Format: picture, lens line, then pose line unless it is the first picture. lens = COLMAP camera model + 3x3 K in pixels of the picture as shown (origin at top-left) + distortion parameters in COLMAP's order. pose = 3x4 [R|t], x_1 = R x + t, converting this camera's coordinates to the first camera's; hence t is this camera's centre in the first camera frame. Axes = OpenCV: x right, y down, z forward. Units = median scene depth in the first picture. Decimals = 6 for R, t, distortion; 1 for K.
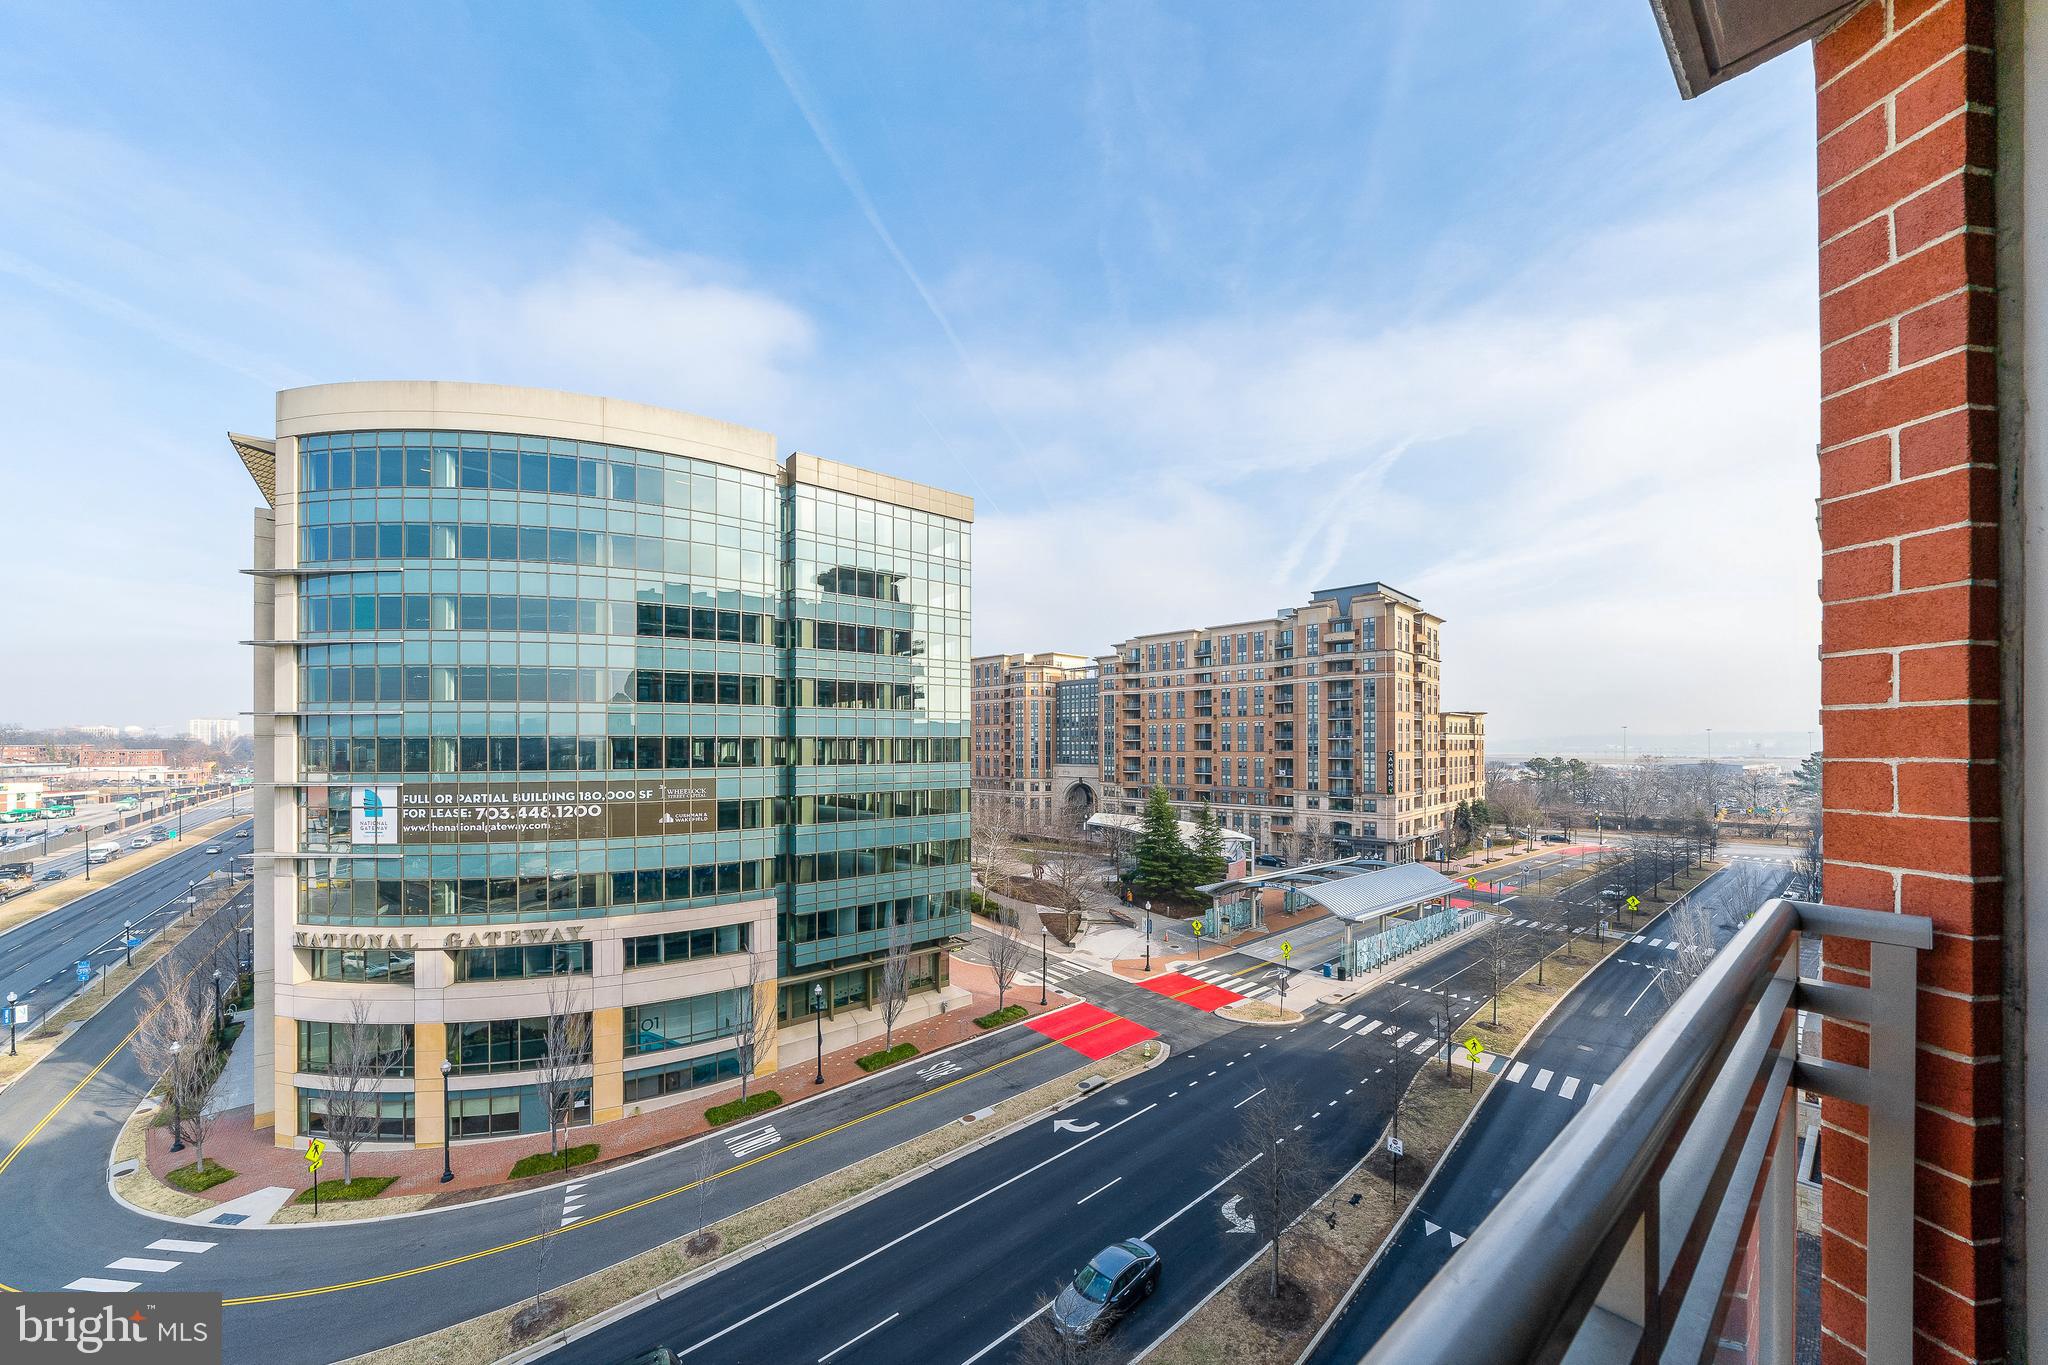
lens RADIAL K [[727.2, 0, 1019.9], [0, 727.2, 739.8], [0, 0, 1]] dist [-0.006939, 0.000067]
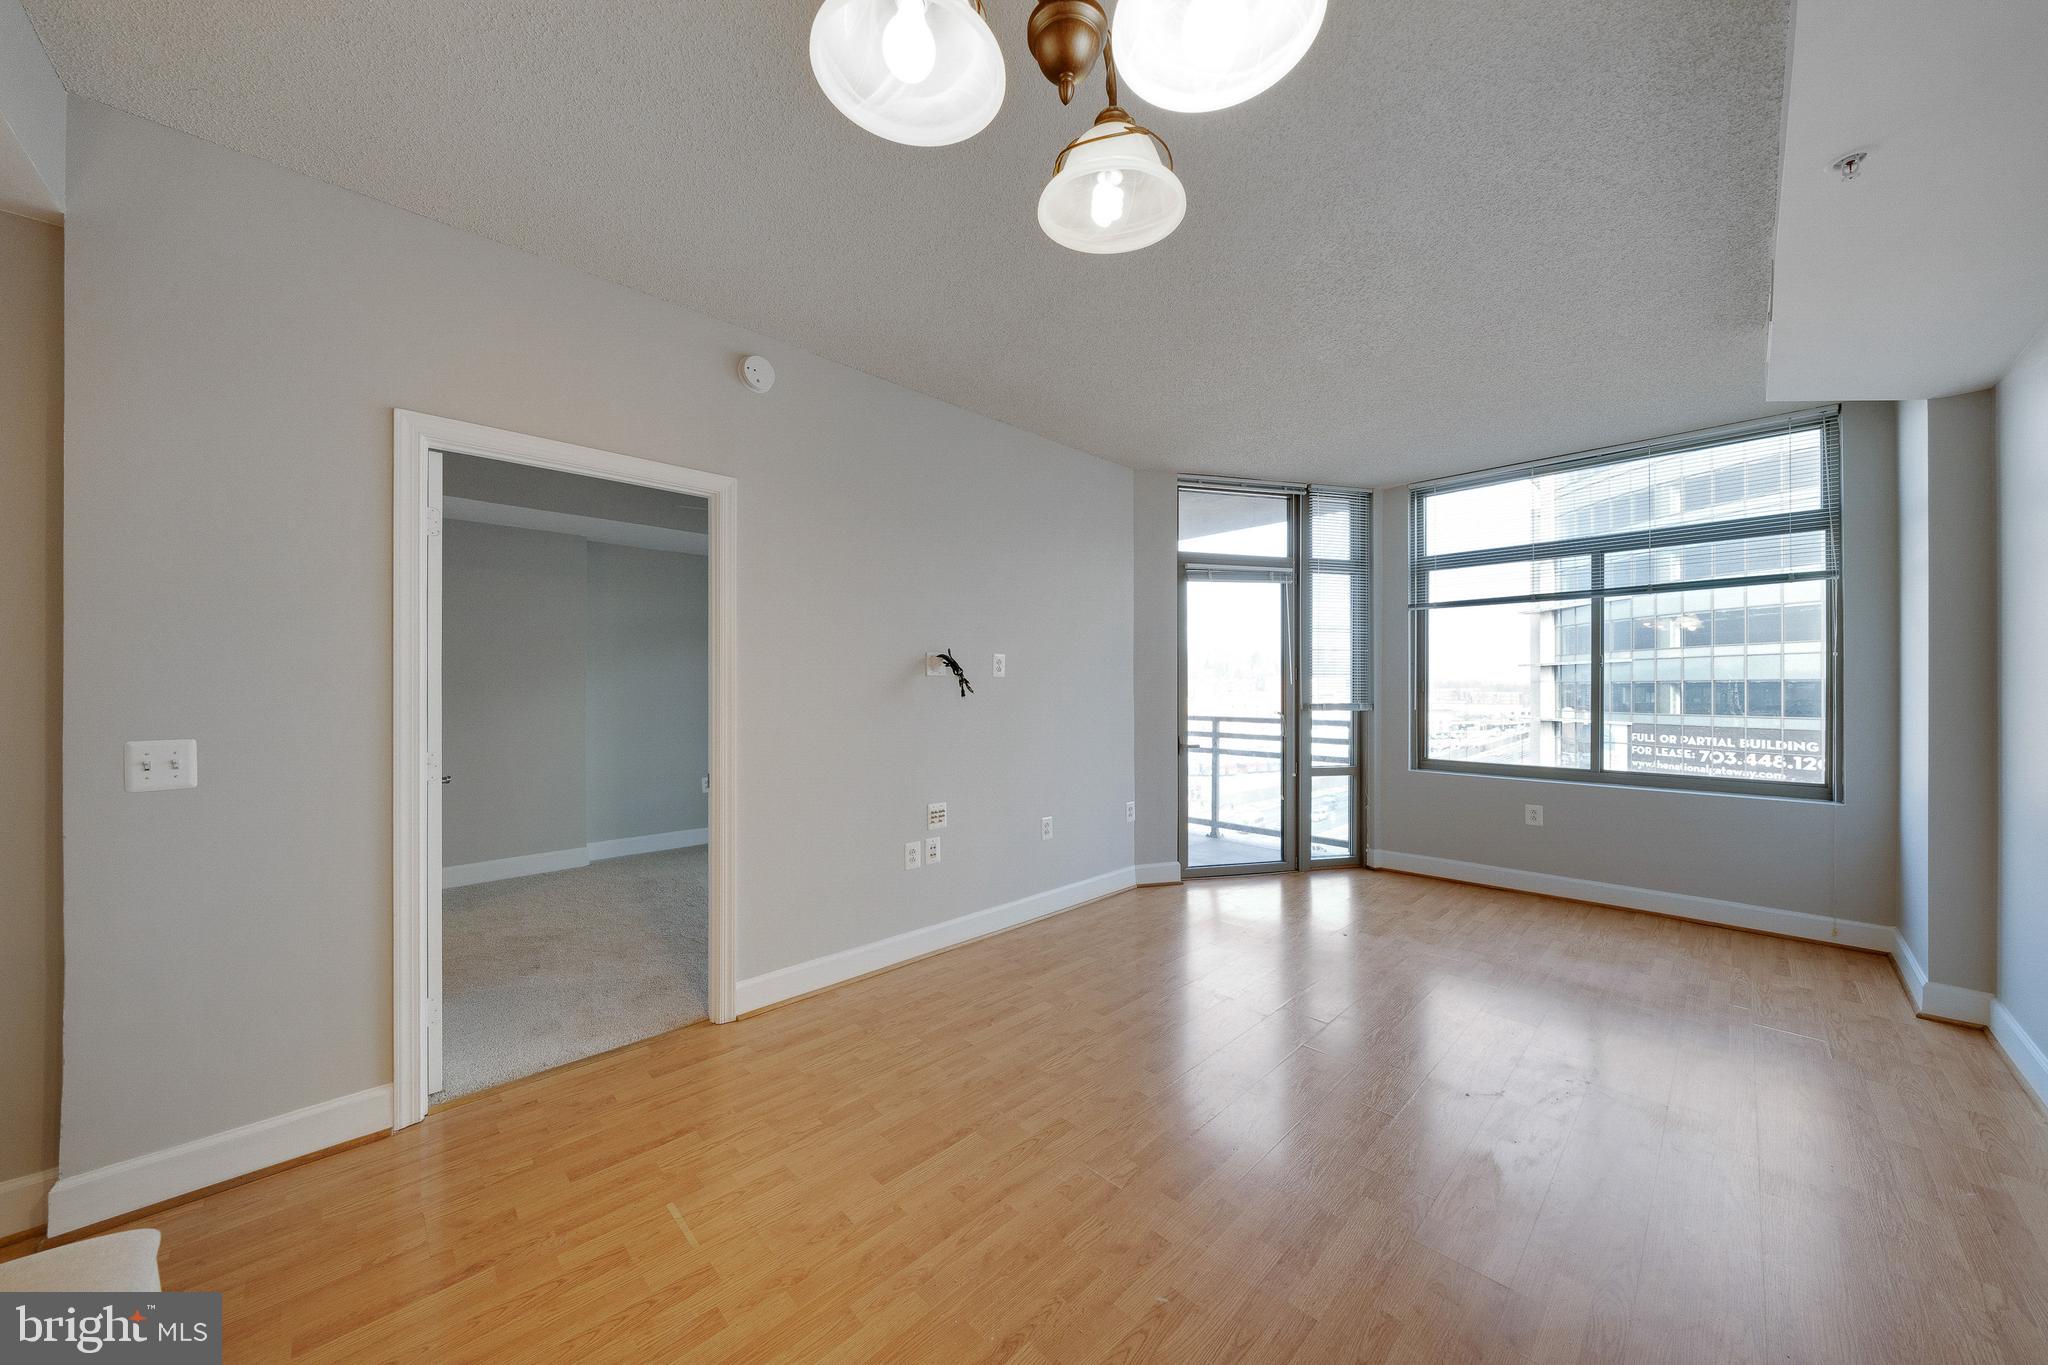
lens RADIAL K [[700.6, 0, 1022.7], [0, 700.6, 688.7], [0, 0, 1]] dist [-0.006299, -0.000063]
pose [[0.077050, 0.000784, -0.997027, 0.143113], [0.004811, 0.999988, 0.001158, 0.000682], [0.997016, -0.004886, 0.077045, -0.031458]]
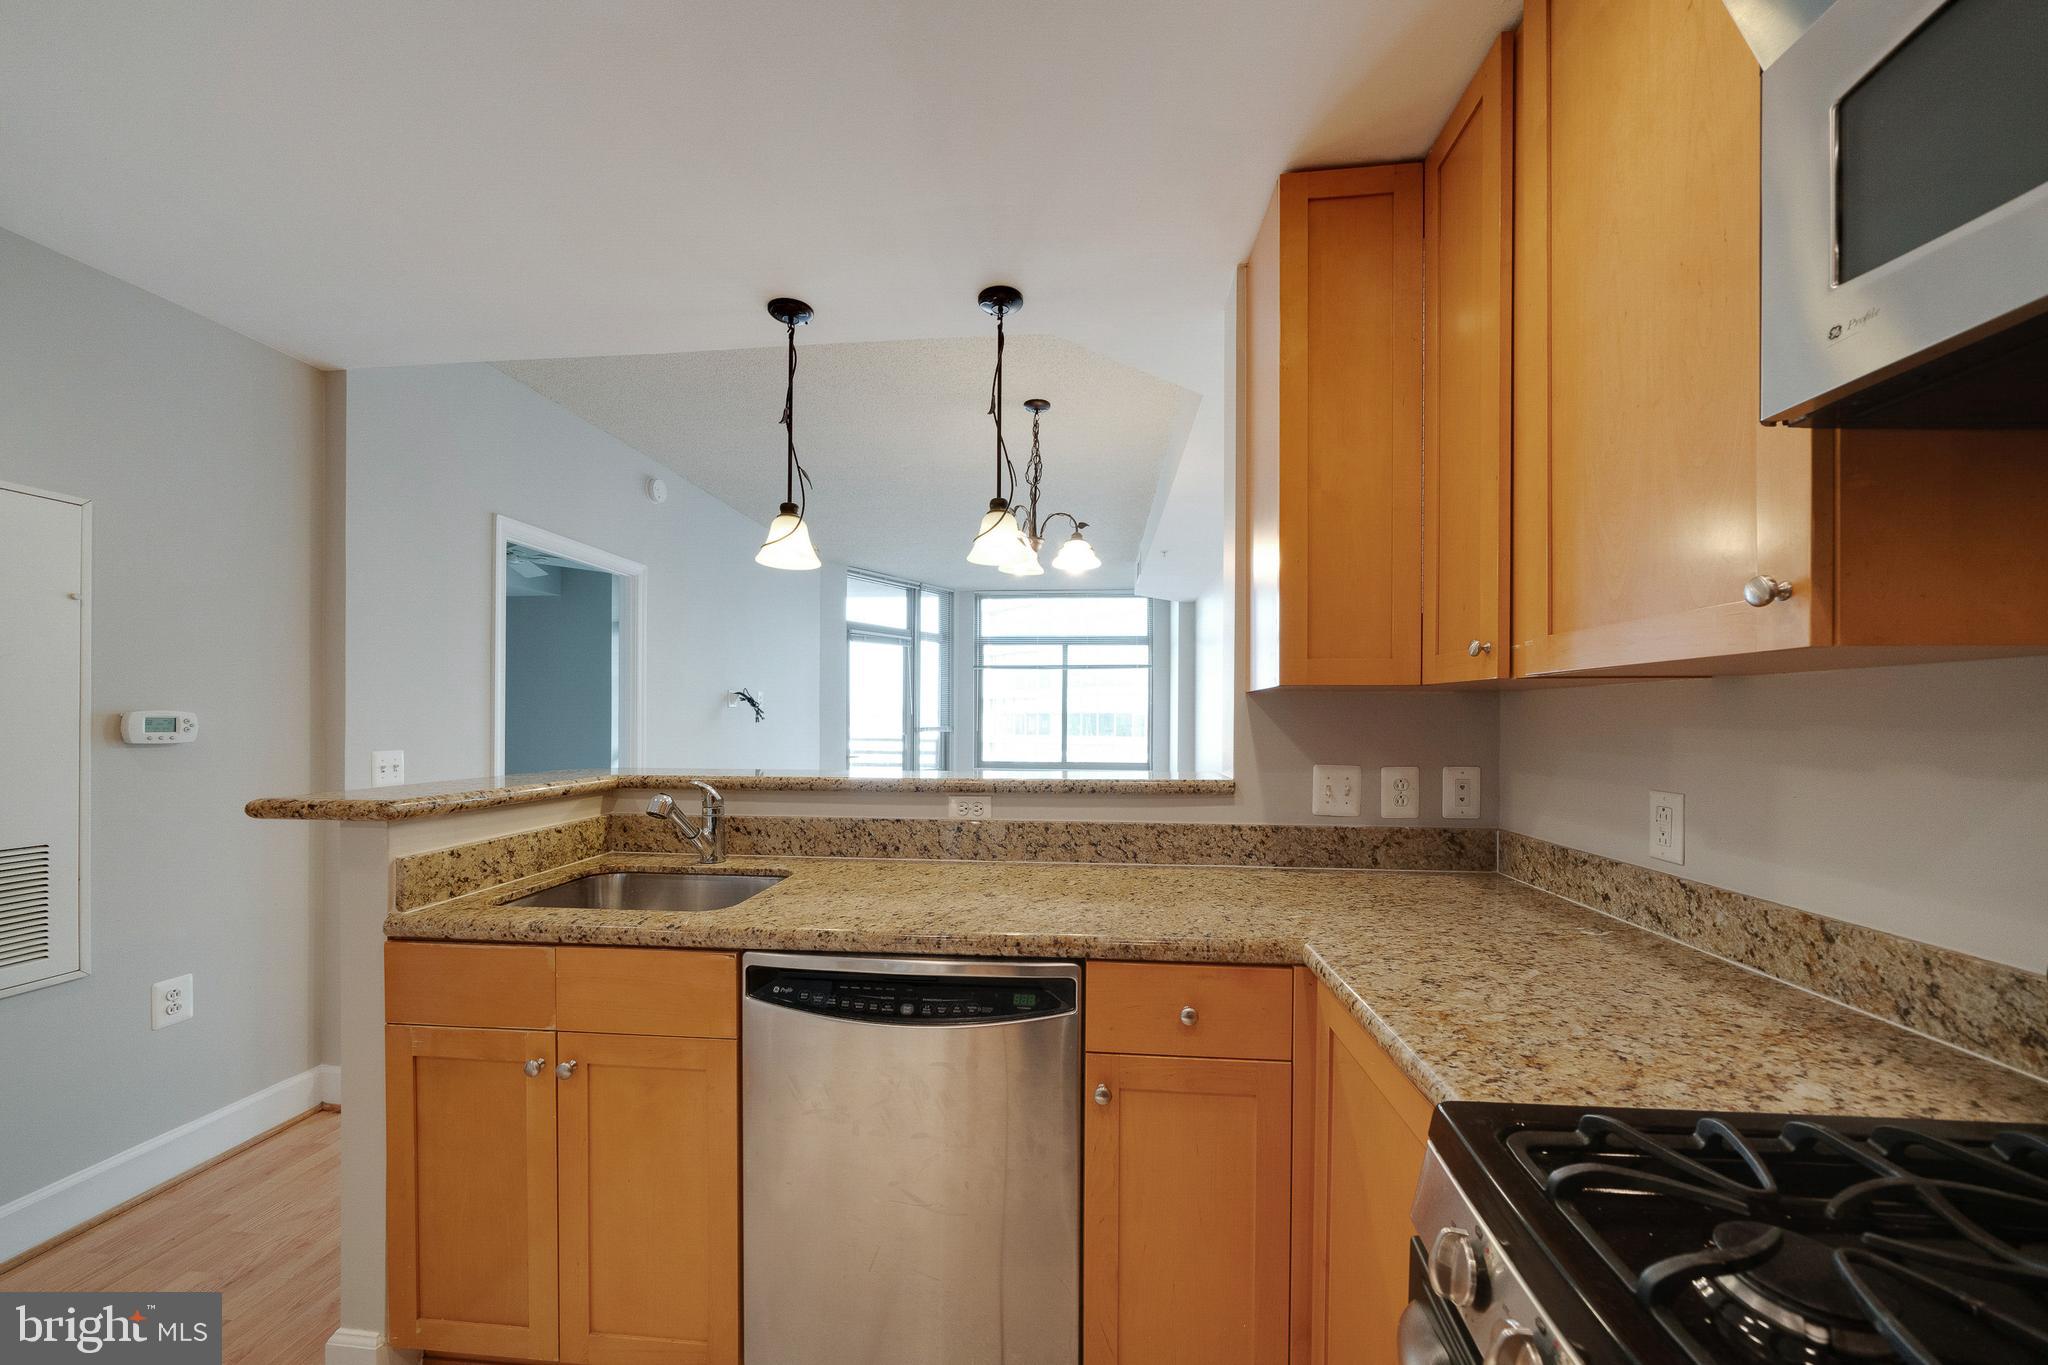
lens RADIAL K [[720.4, 0, 1033.5], [0, 720.4, 718.9], [0, 0, 1]] dist [-0.006459, 0.000025]
pose [[0.716030, 0.004811, -0.698053, 0.174339], [-0.001778, 0.999986, 0.005069, 0.000364], [0.698067, -0.002388, 0.716028, -0.079784]]
